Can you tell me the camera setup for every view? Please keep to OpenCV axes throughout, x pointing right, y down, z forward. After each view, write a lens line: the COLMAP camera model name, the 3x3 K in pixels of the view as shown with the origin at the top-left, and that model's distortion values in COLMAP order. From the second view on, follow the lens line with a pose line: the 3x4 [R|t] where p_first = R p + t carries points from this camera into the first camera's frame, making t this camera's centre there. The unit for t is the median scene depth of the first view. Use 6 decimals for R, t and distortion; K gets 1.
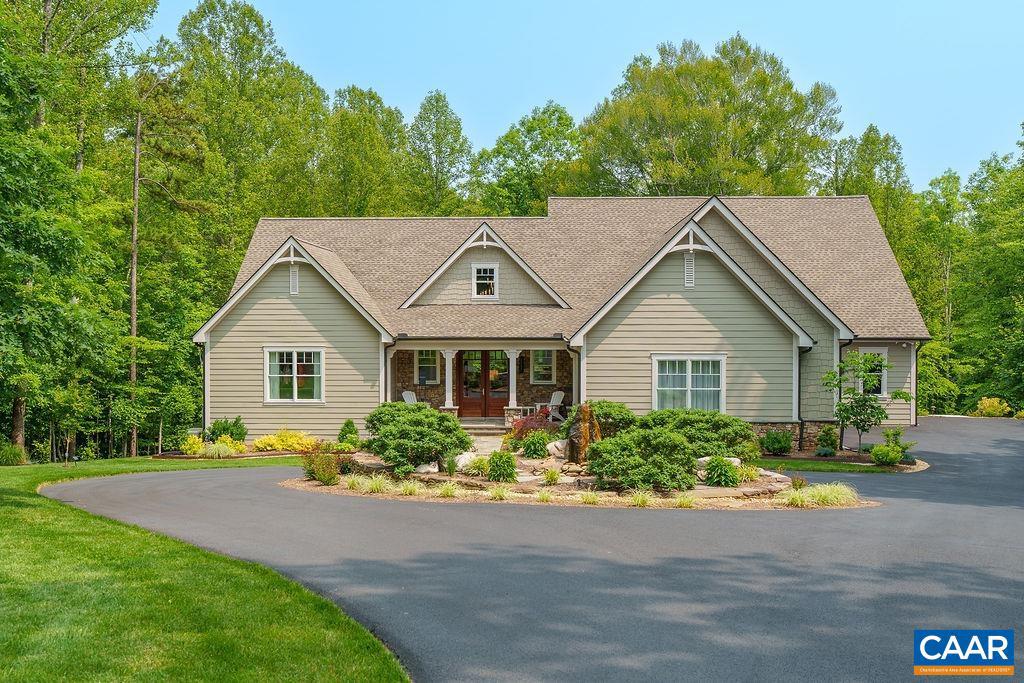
lens RADIAL K [[1026.3, 0, 512.0], [0, 1026.3, 341.5], [0, 0, 1]] dist [0.003030, -0.002809]
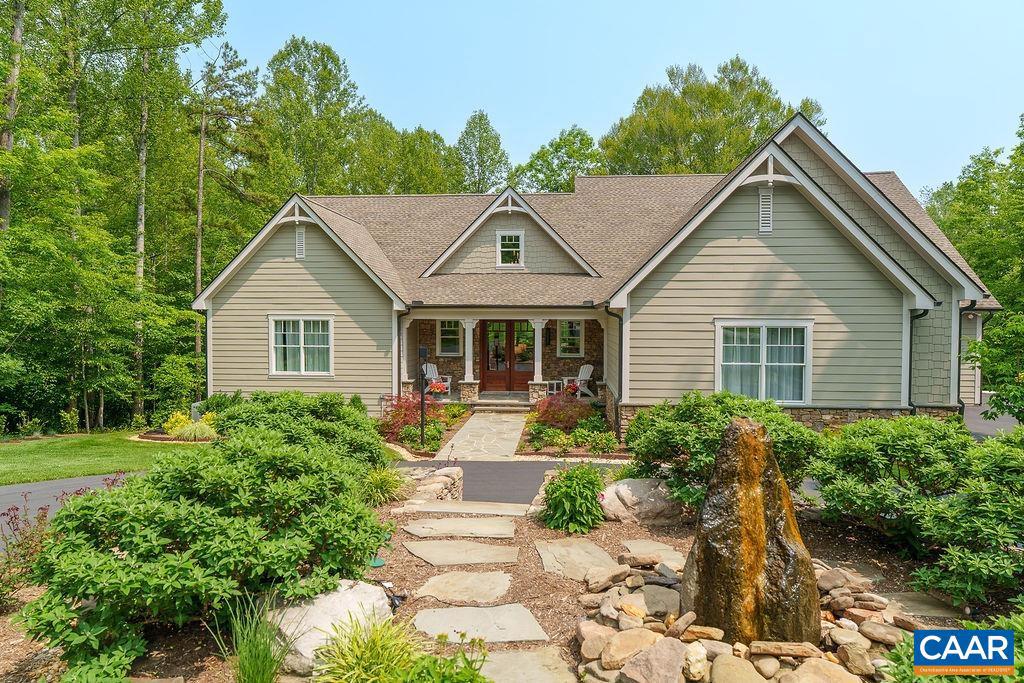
lens RADIAL K [[670.5, 0, 512.0], [0, 670.5, 341.5], [0, 0, 1]] dist [-0.001469, -0.000088]
pose [[0.998841, 0.004780, -0.047894, 0.005960], [-0.003899, 0.999822, 0.018462, 0.016422], [0.047974, -0.018254, 0.998682, 0.389373]]
